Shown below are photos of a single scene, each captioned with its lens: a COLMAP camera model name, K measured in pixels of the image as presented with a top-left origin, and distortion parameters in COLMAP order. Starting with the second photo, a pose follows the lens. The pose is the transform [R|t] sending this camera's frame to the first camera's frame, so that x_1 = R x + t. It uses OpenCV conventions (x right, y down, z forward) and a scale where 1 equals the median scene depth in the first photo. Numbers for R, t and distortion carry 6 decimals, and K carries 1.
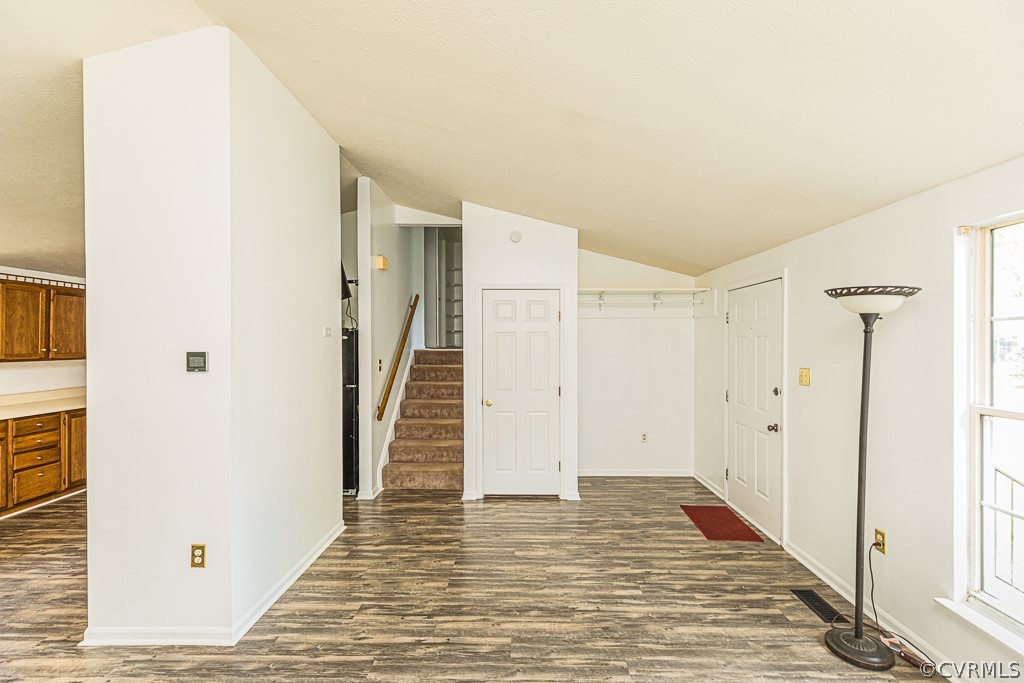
lens RADIAL K [[459.3, 0, 520.3], [0, 459.3, 340.5], [0, 0, 1]] dist [0.009087, -0.000568]
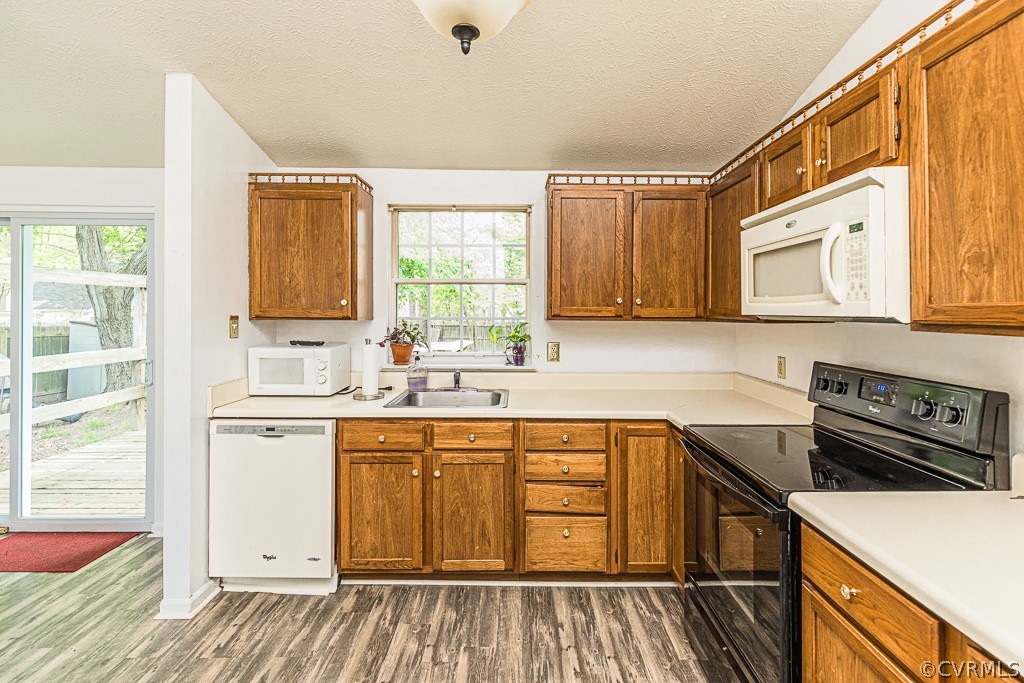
lens RADIAL K [[475.8, 0, 512.6], [0, 475.8, 311.9], [0, 0, 1]] dist [0.003061, 0.000119]
pose [[0.007925, -0.000469, -0.999968, -0.644945], [-0.001130, 0.999999, -0.000478, 0.048733], [0.999968, 0.001134, 0.007925, 1.233191]]
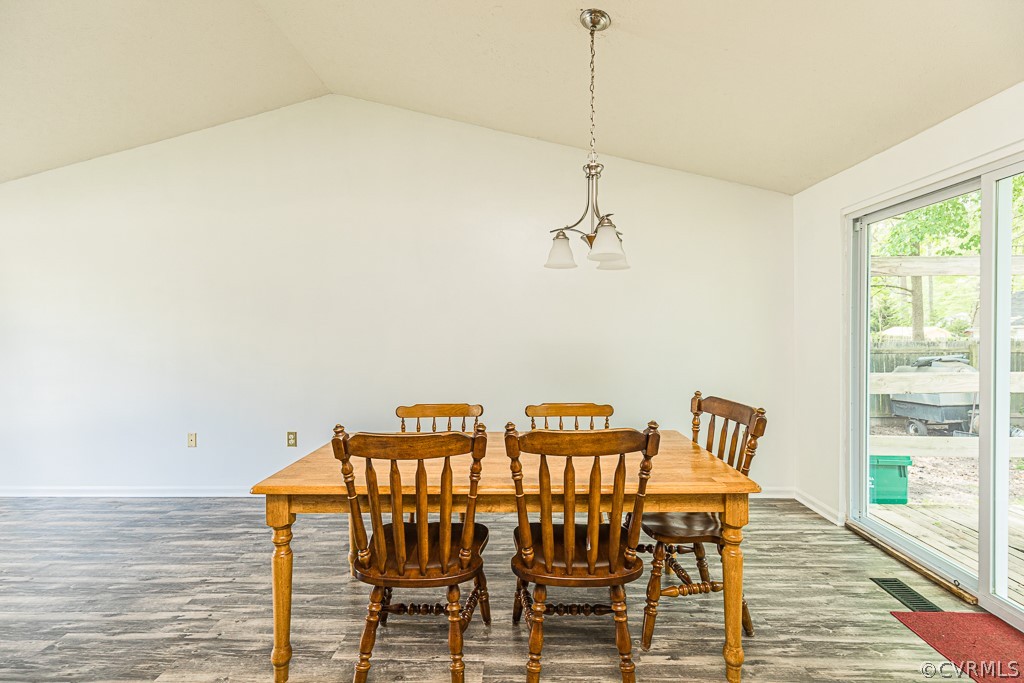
lens RADIAL K [[459.3, 0, 520.3], [0, 459.3, 340.5], [0, 0, 1]] dist [0.009087, -0.000568]
pose [[-0.999824, 0.007594, 0.017127, -0.941823], [0.007859, 0.999850, 0.015465, 0.085077], [-0.017007, 0.015597, -0.999734, 0.930935]]
